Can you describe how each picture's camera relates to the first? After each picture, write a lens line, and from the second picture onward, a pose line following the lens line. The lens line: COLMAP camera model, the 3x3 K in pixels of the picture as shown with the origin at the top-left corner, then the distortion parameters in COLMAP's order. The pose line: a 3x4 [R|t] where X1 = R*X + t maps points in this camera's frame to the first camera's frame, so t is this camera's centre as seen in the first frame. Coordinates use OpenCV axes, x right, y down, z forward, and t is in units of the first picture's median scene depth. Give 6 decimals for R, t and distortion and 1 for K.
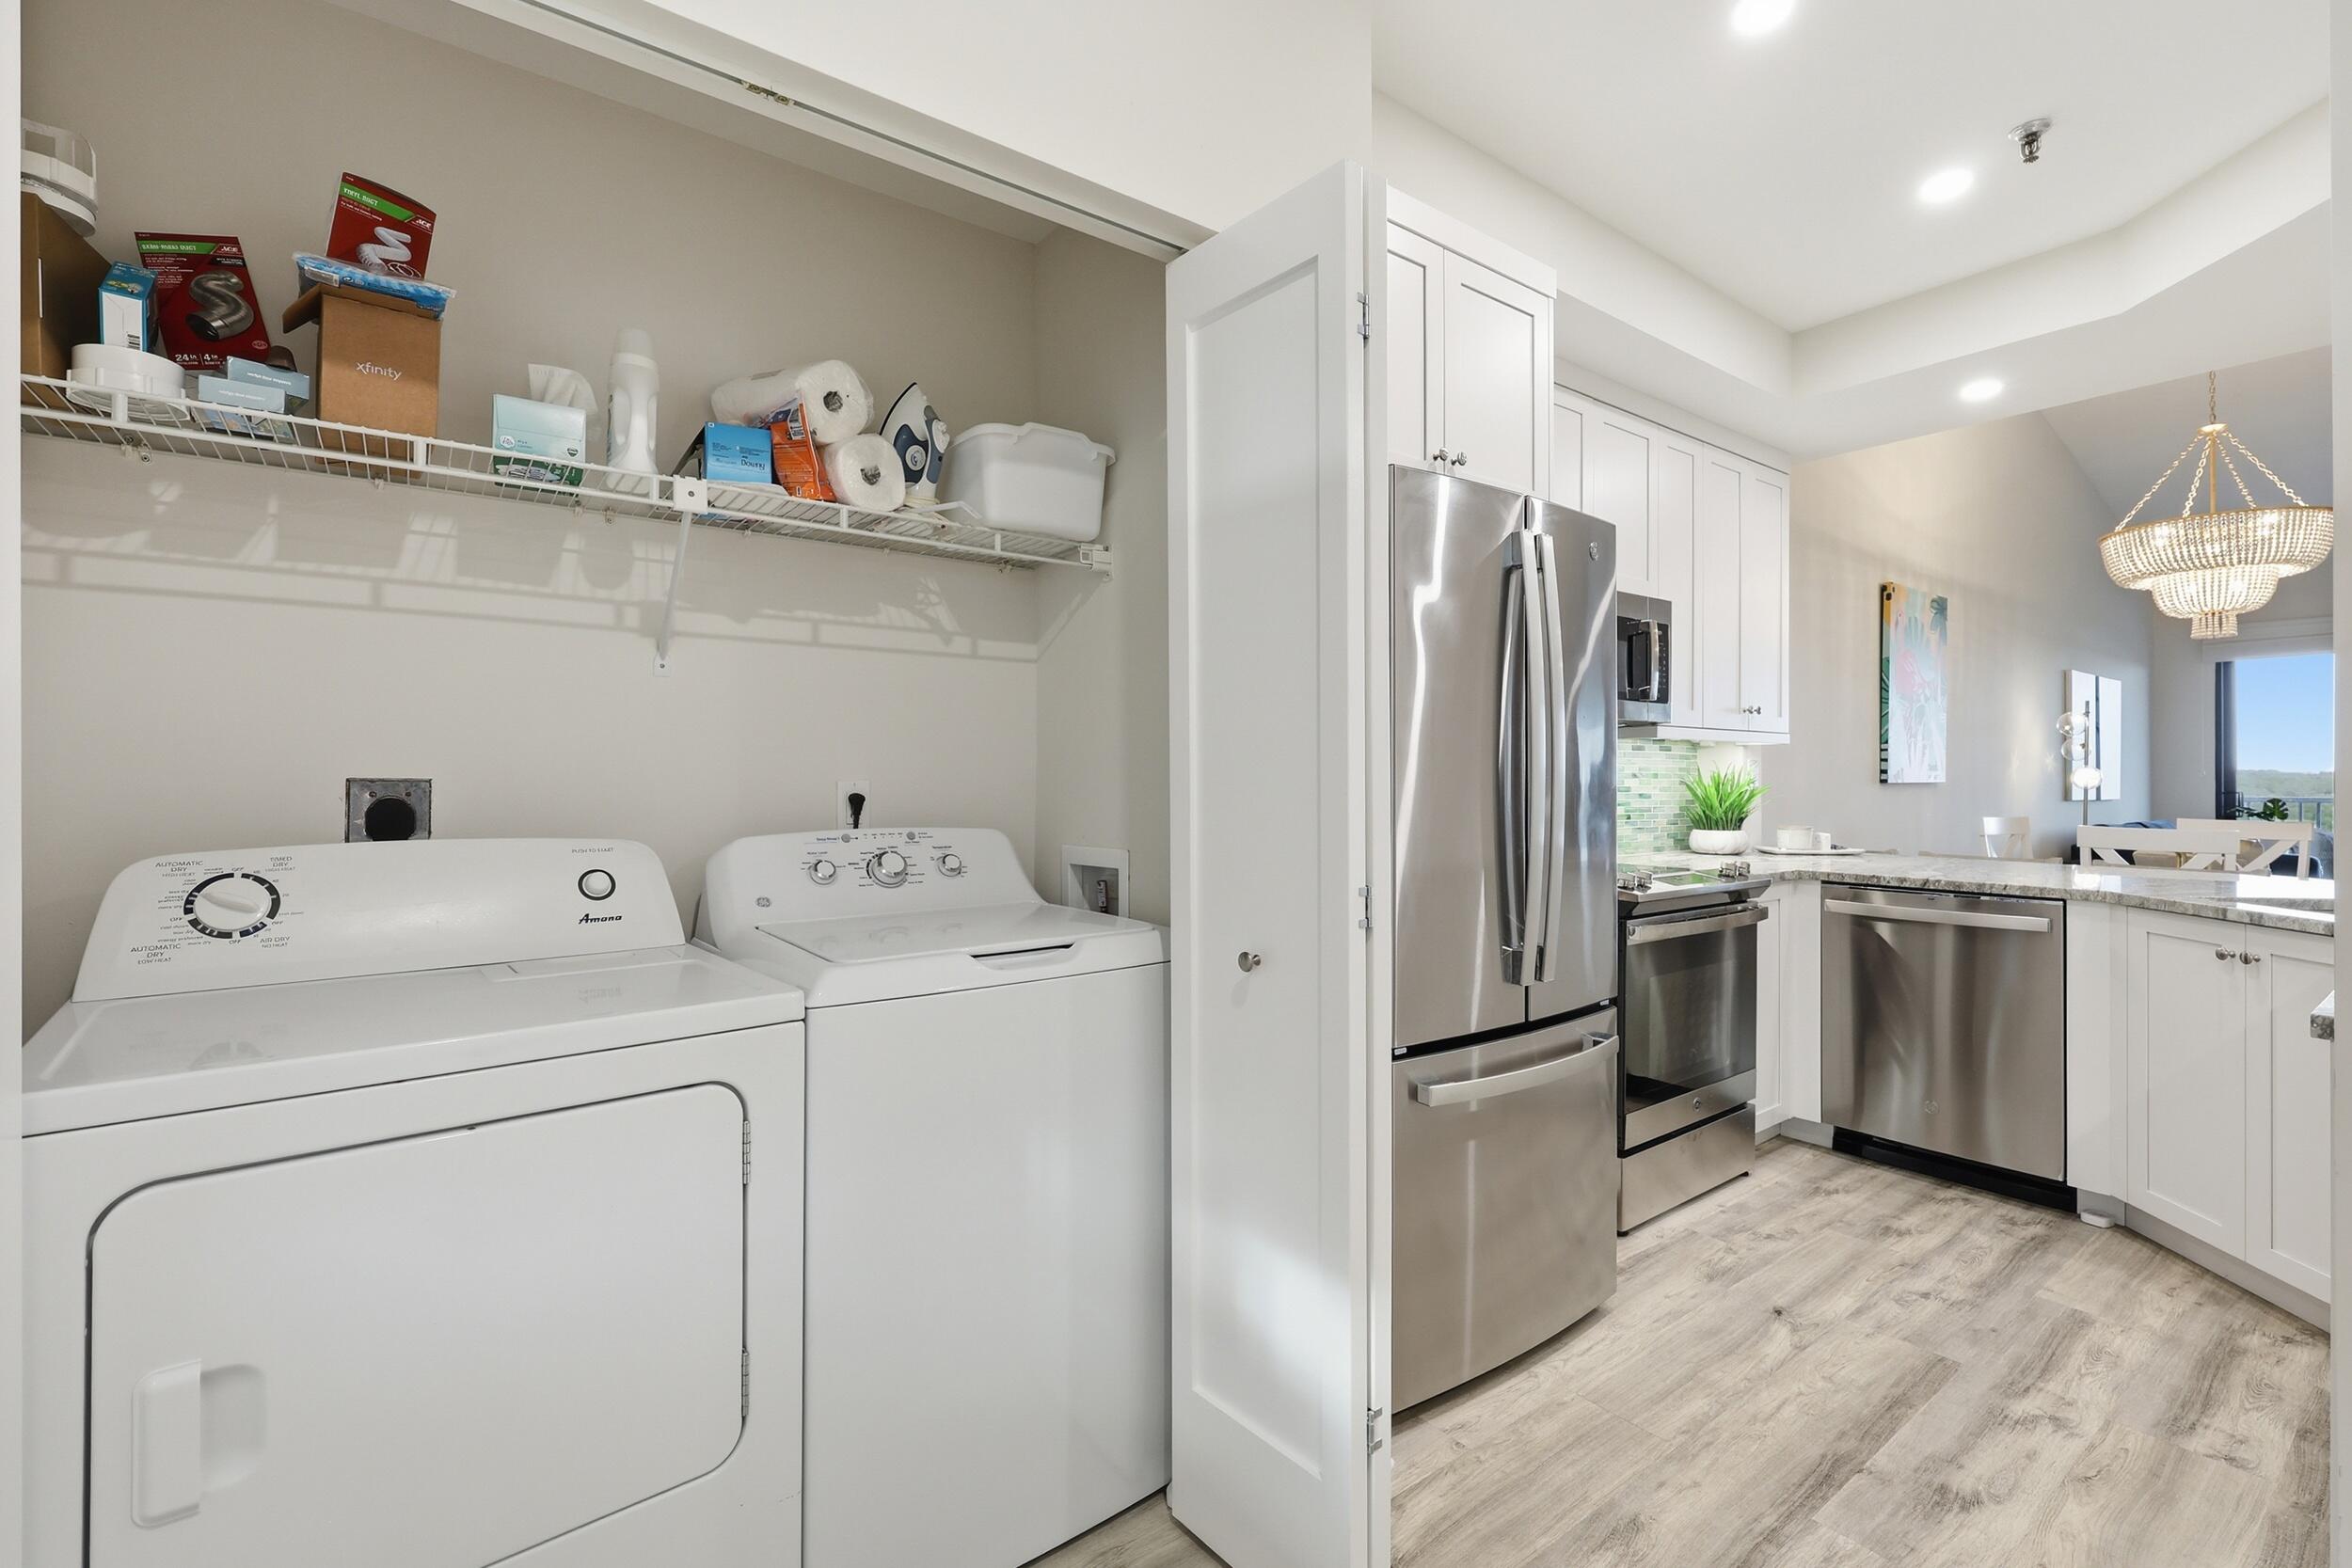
lens RADIAL K [[1061.8, 0, 1158.2], [0, 1061.8, 765.9], [0, 0, 1]] dist [0.003057, 0.000483]
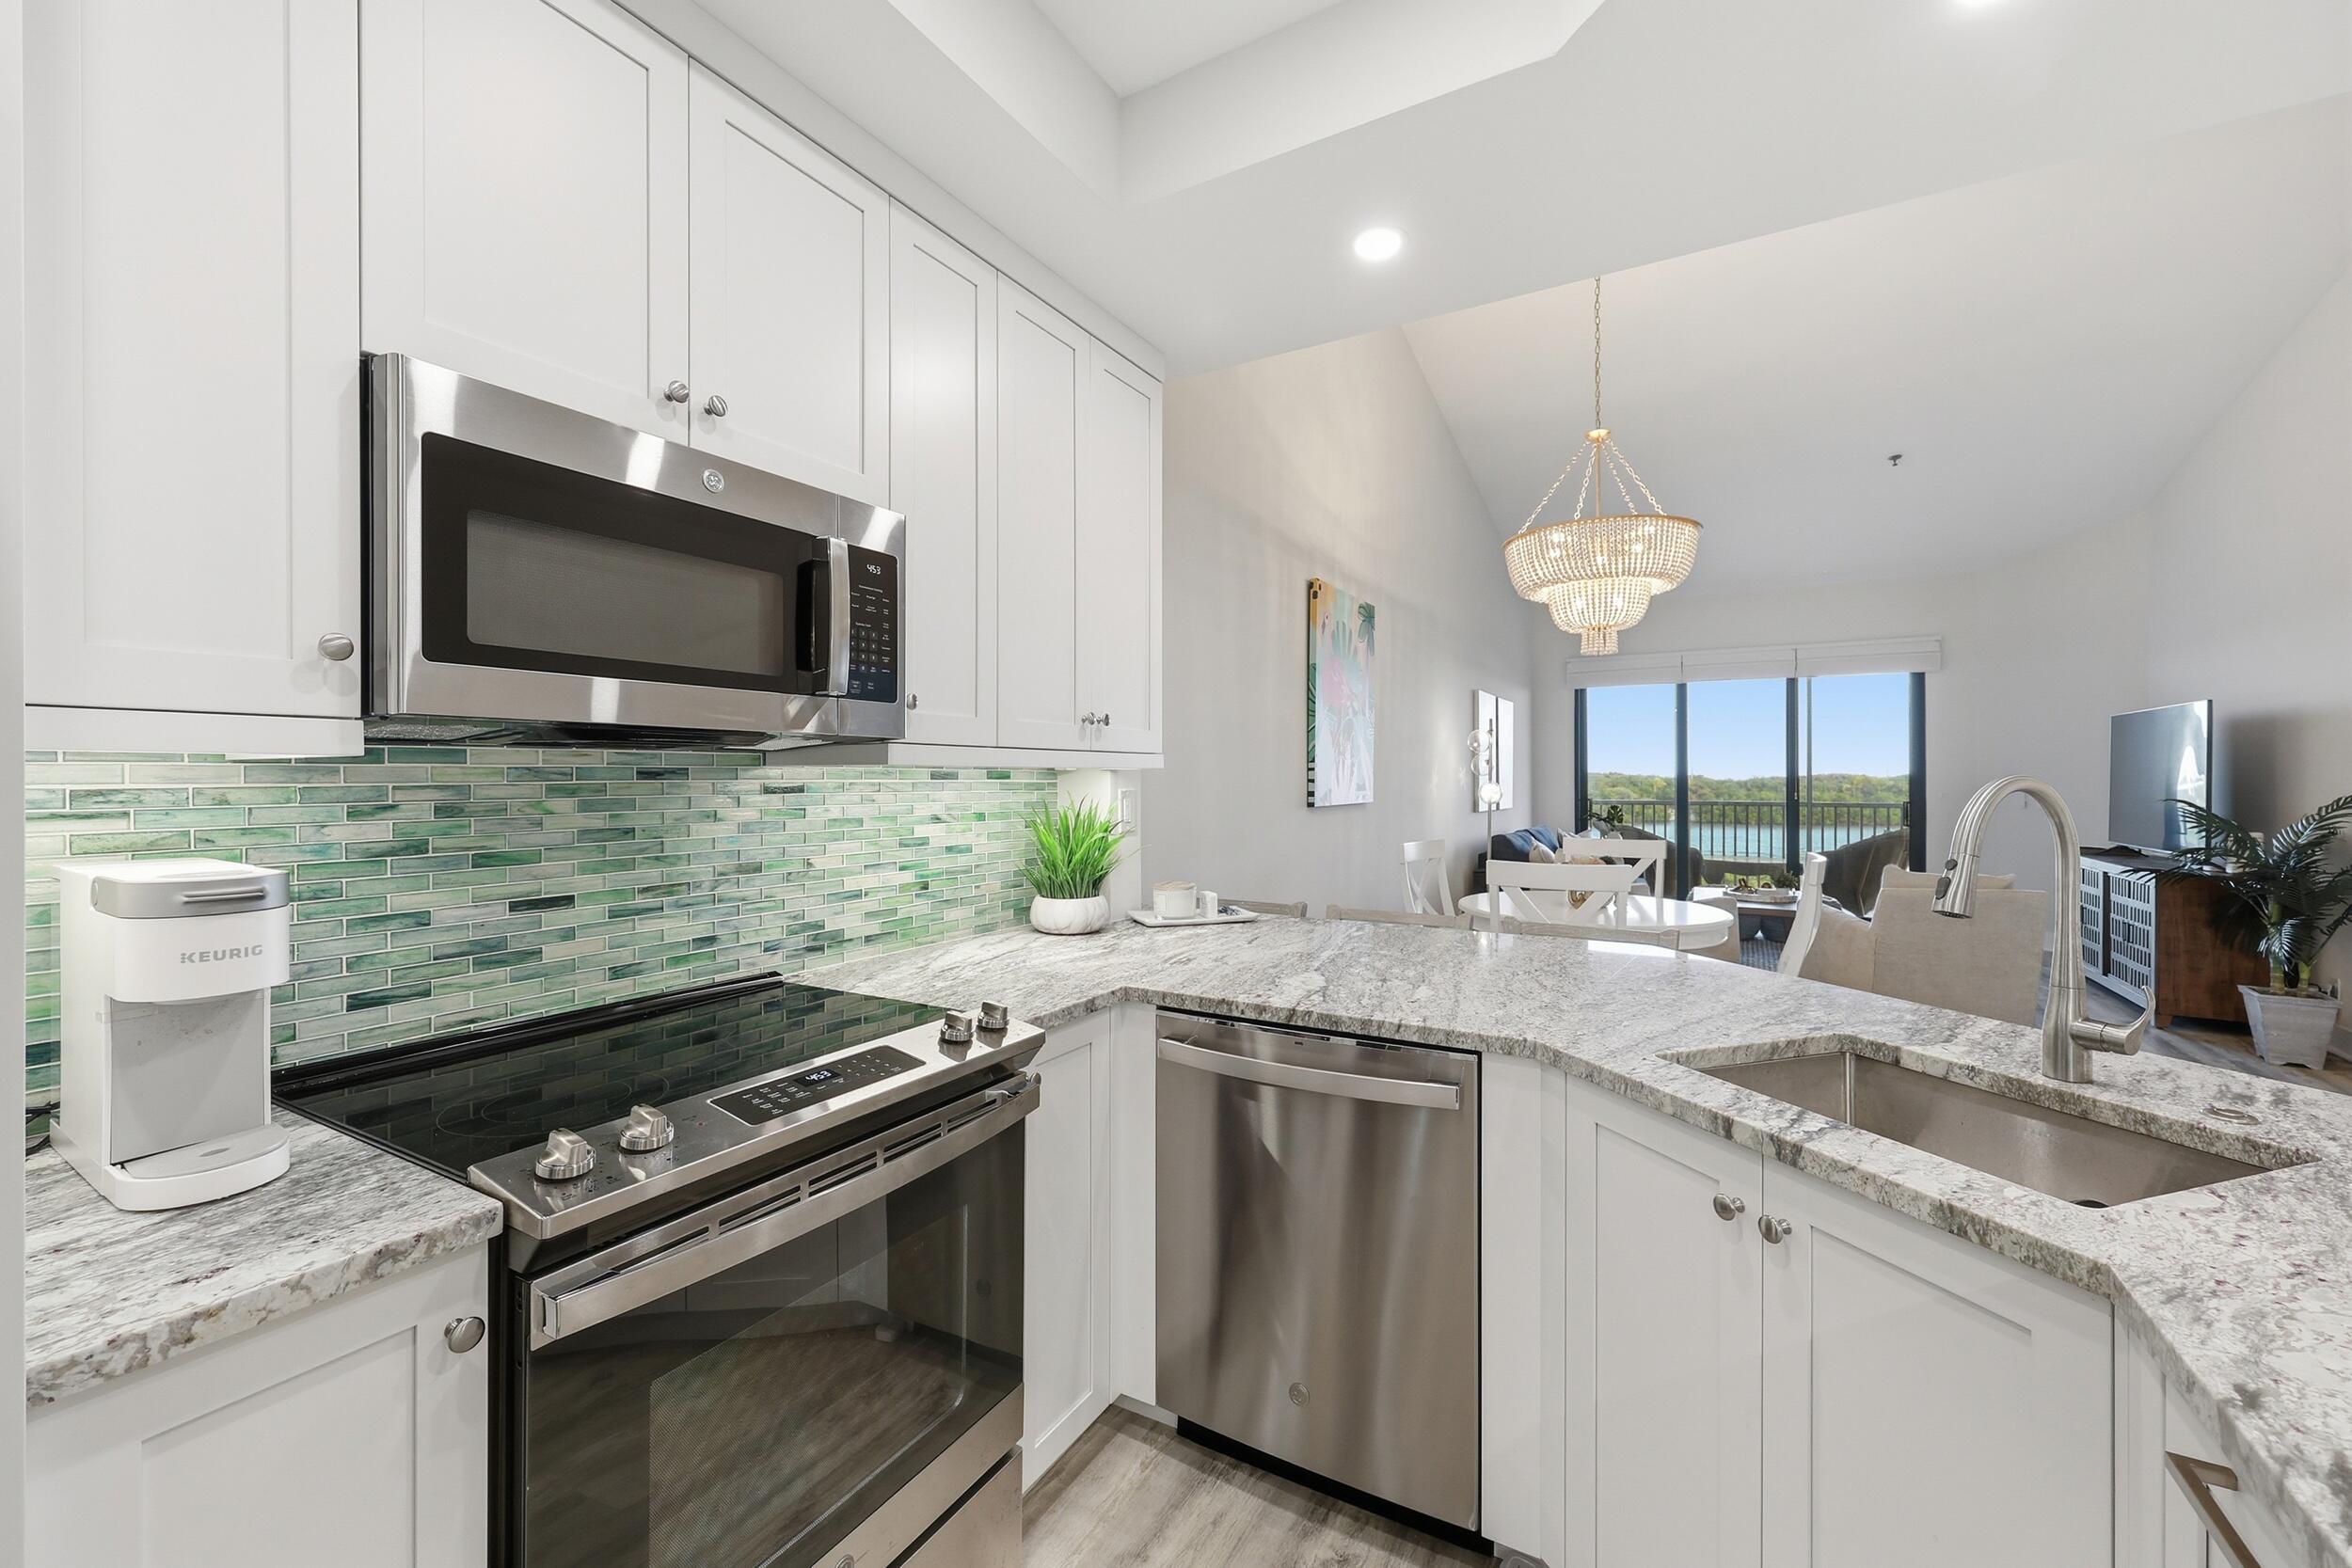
lens RADIAL K [[961.8, 0, 1170.0], [0, 961.8, 763.6], [0, 0, 1]] dist [-0.003793, -0.000462]
pose [[0.920539, 0.002571, 0.390643, 0.302065], [-0.000976, 0.999990, -0.004281, -0.018345], [-0.390650, 0.003559, 0.920532, 0.358512]]
